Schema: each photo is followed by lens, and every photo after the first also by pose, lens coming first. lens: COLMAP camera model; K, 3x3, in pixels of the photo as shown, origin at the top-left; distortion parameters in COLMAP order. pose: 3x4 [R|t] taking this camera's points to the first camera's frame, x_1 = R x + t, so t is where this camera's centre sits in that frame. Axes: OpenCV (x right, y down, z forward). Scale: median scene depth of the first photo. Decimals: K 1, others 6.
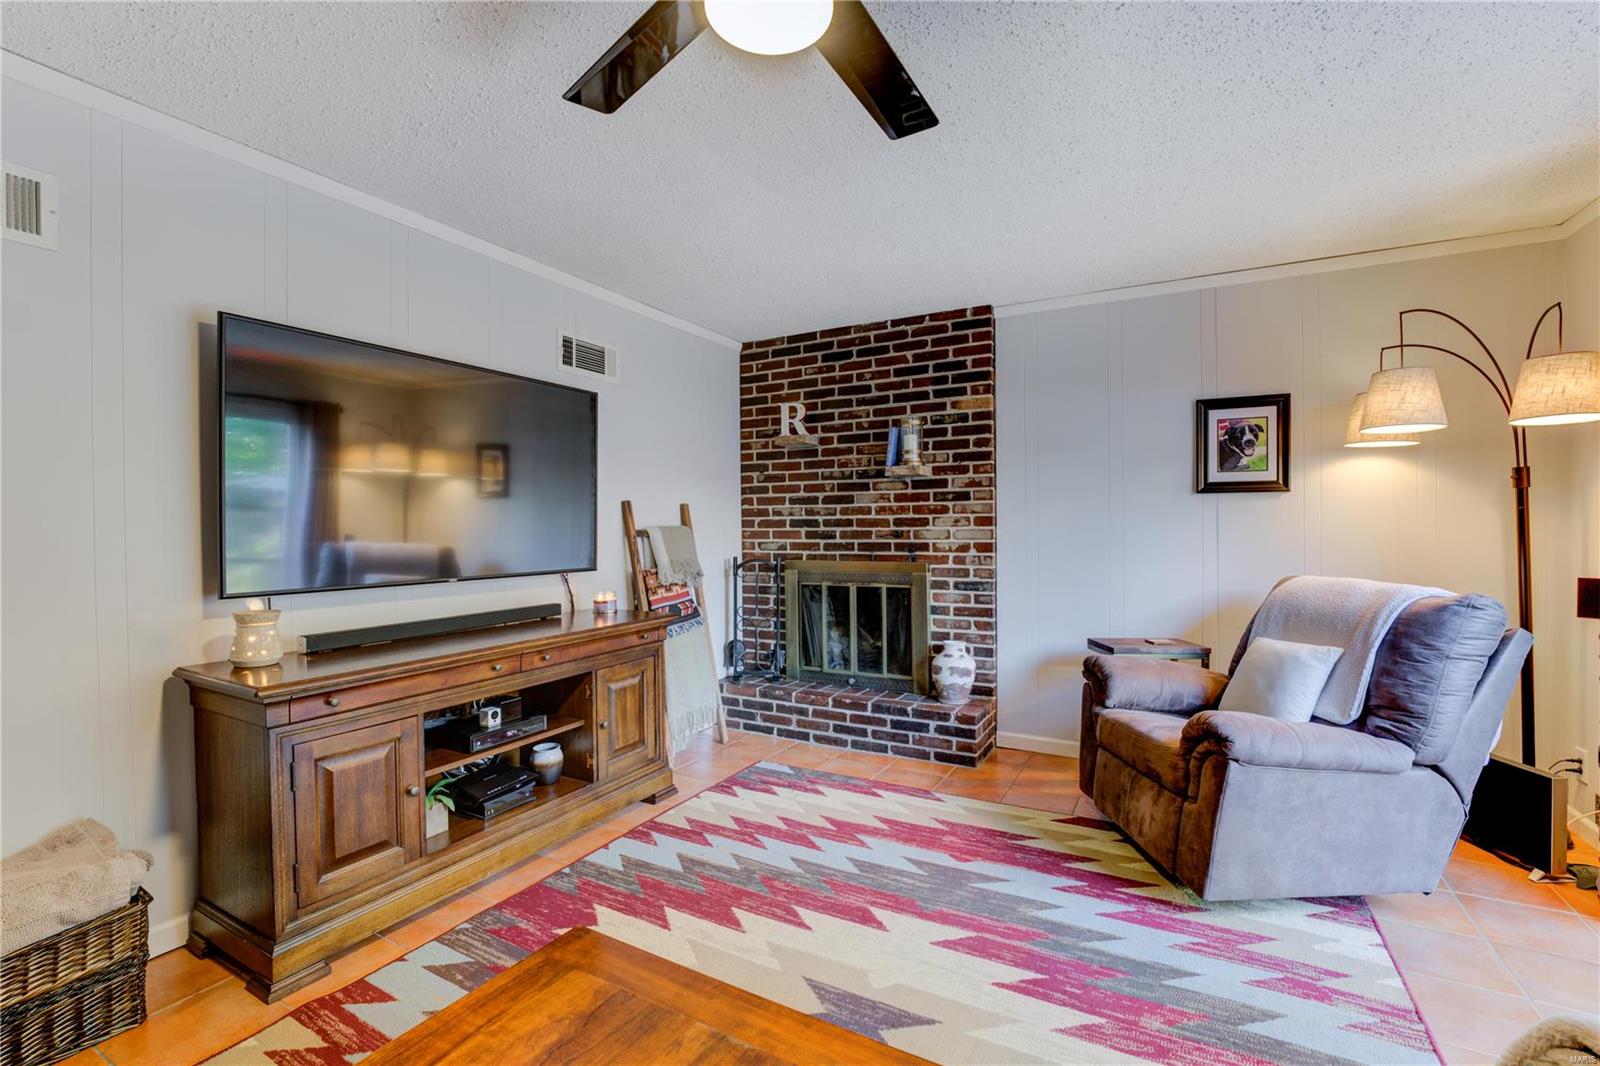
lens RADIAL K [[695.9, 0, 795.3], [0, 695.9, 531.0], [0, 0, 1]] dist [-0.021274, 0.000028]
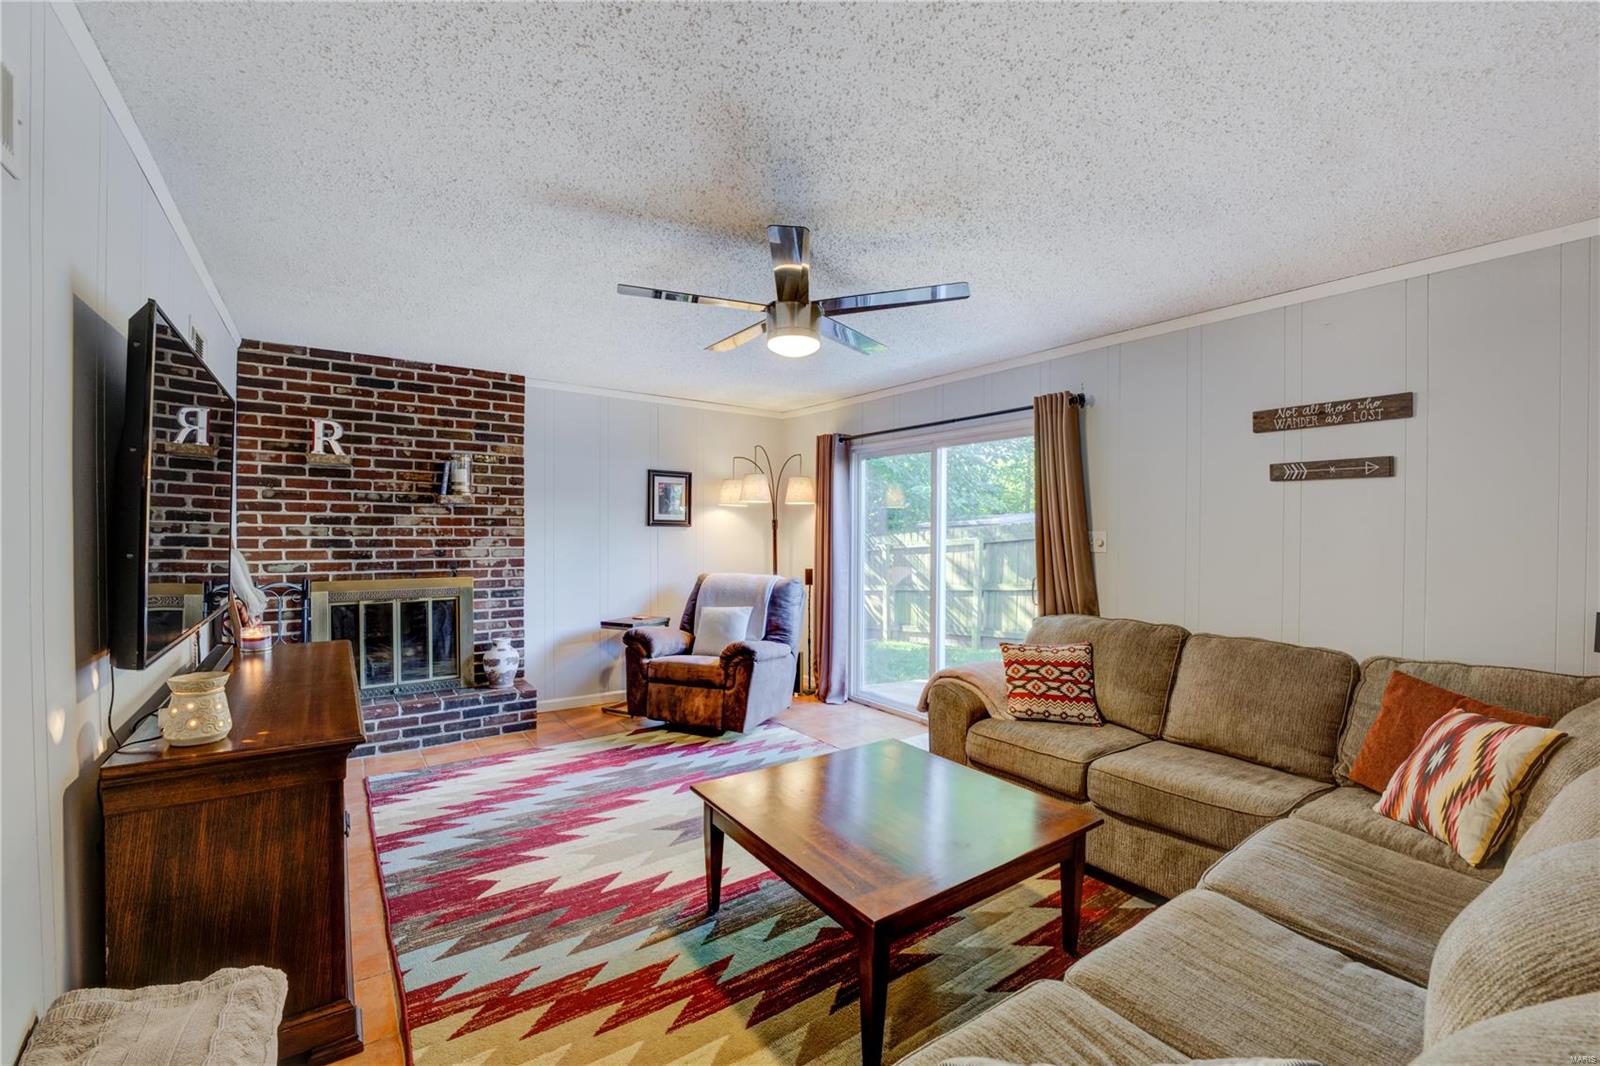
lens RADIAL K [[672.5, 0, 794.1], [0, 672.5, 532.6], [0, 0, 1]] dist [-0.010790, 0.002368]
pose [[0.422187, 0.008666, 0.906467, -0.636817], [-0.005608, 0.999960, -0.006947, -0.026370], [-0.906492, -0.002151, 0.422219, 0.008088]]
